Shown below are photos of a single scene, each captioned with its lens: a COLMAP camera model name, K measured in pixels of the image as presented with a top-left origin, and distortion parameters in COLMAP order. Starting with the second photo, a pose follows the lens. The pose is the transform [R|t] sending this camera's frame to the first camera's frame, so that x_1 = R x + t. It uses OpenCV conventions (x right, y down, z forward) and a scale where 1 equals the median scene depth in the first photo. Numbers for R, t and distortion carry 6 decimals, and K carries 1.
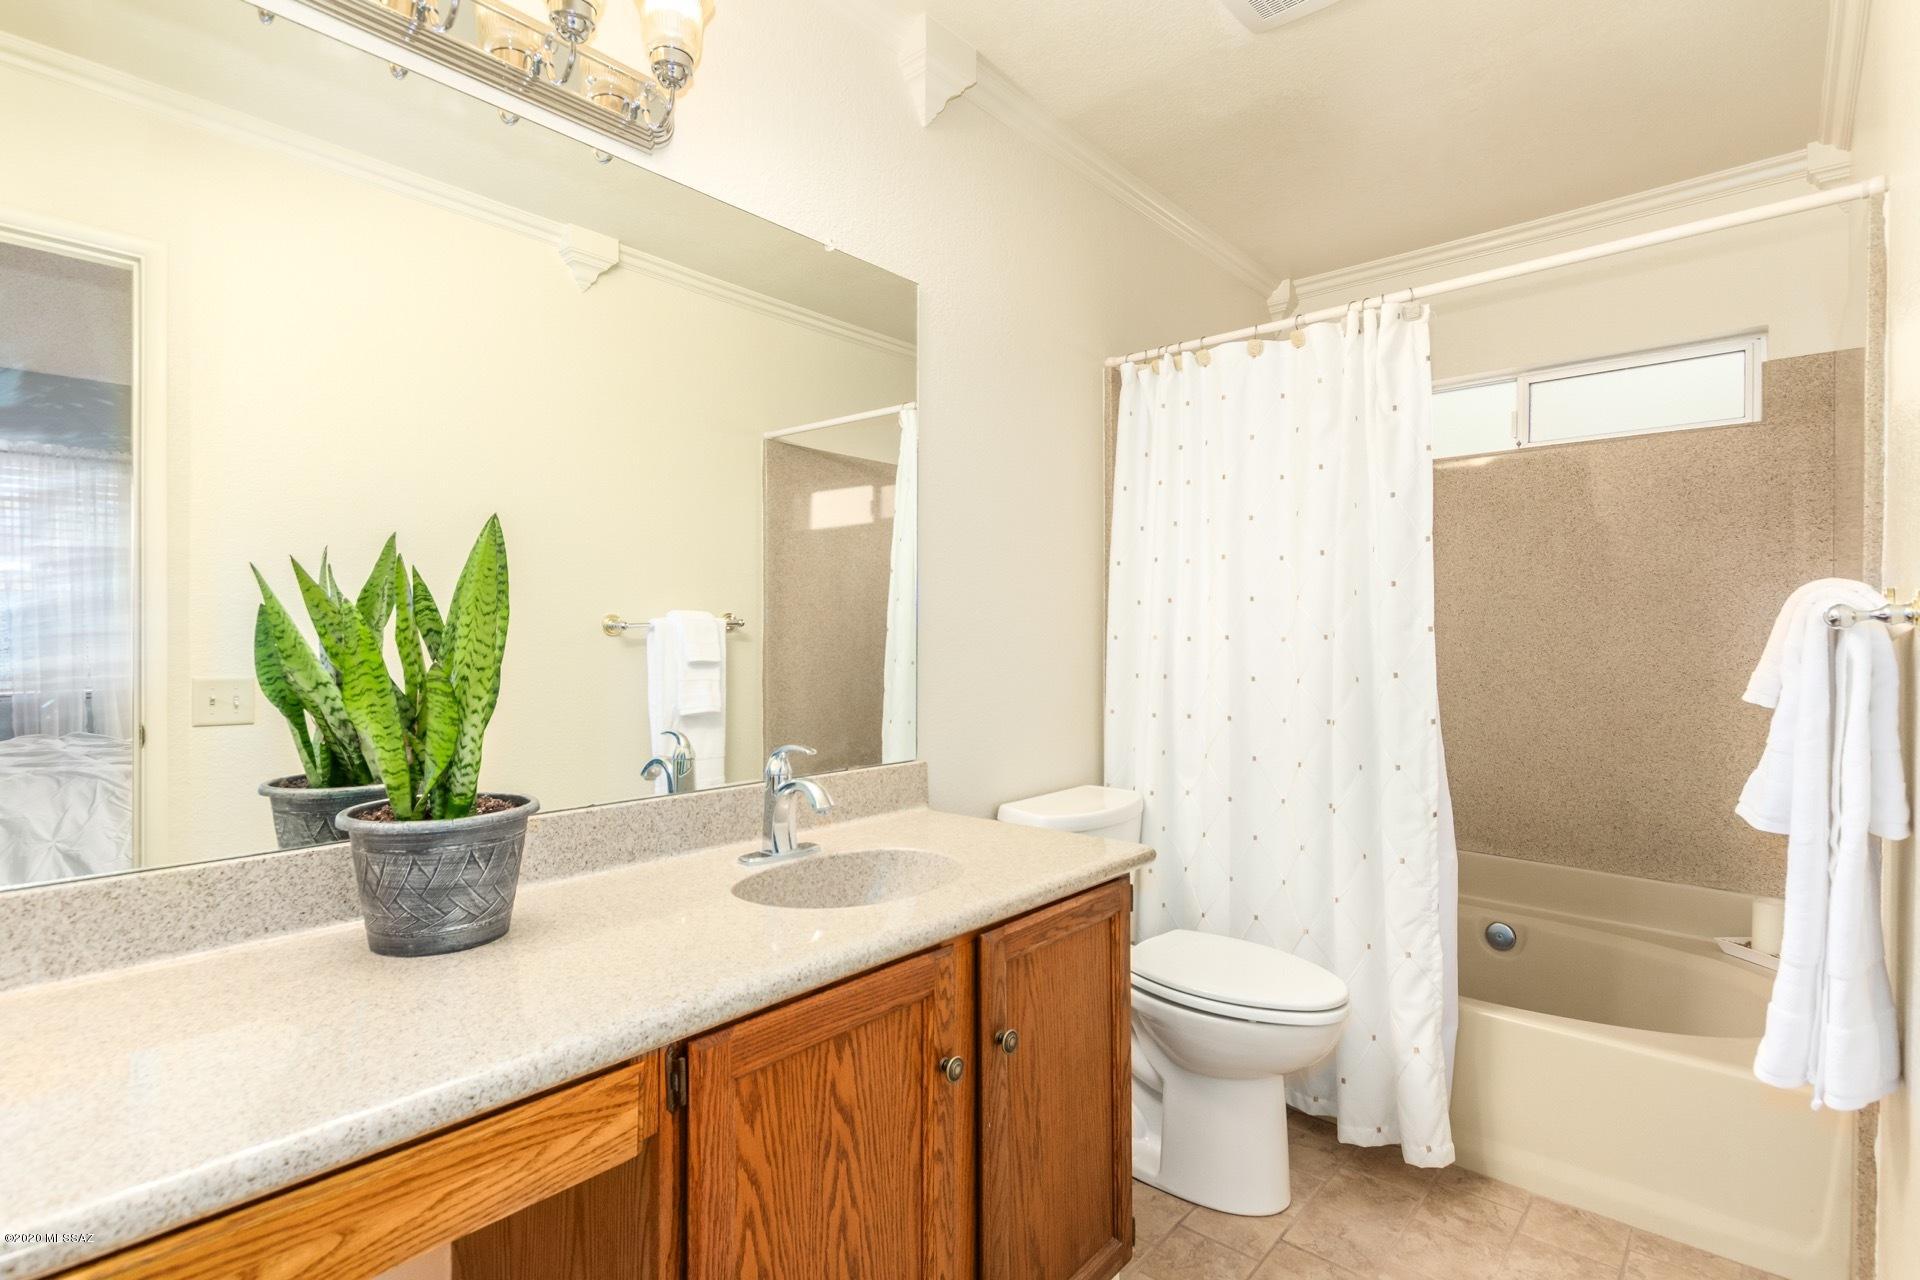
lens RADIAL K [[934.0, 0, 960.0], [0, 934.0, 640.0], [0, 0, 1]] dist [0.001212, -0.000009]
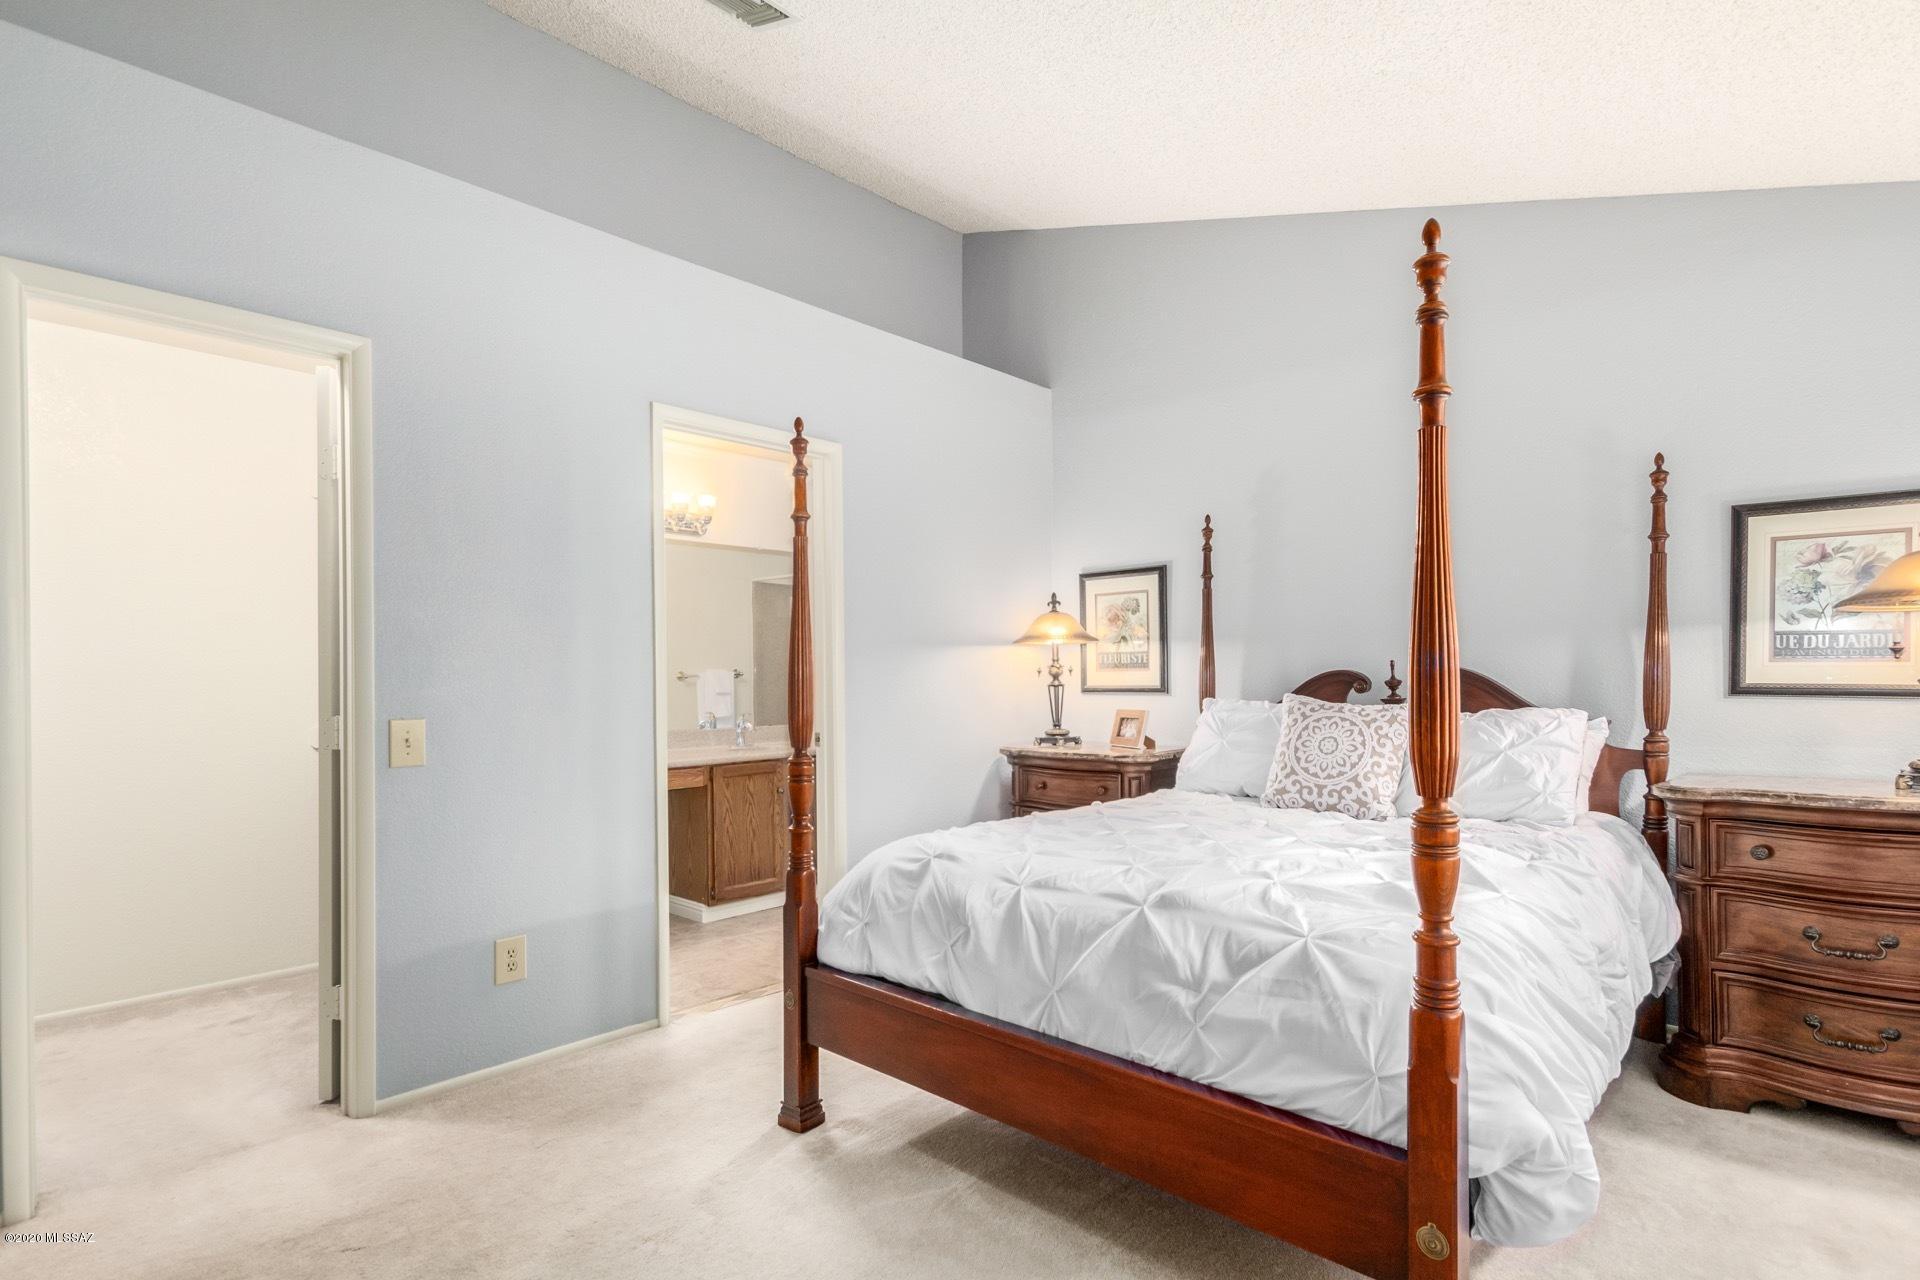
lens RADIAL K [[926.9, 0, 951.1], [0, 926.9, 672.3], [0, 0, 1]] dist [0.002207, 0.000159]
pose [[0.999083, -0.012925, -0.040816, 0.357239], [0.012592, 0.999885, -0.008410, 0.001506], [0.040920, 0.007888, 0.999131, -1.173541]]
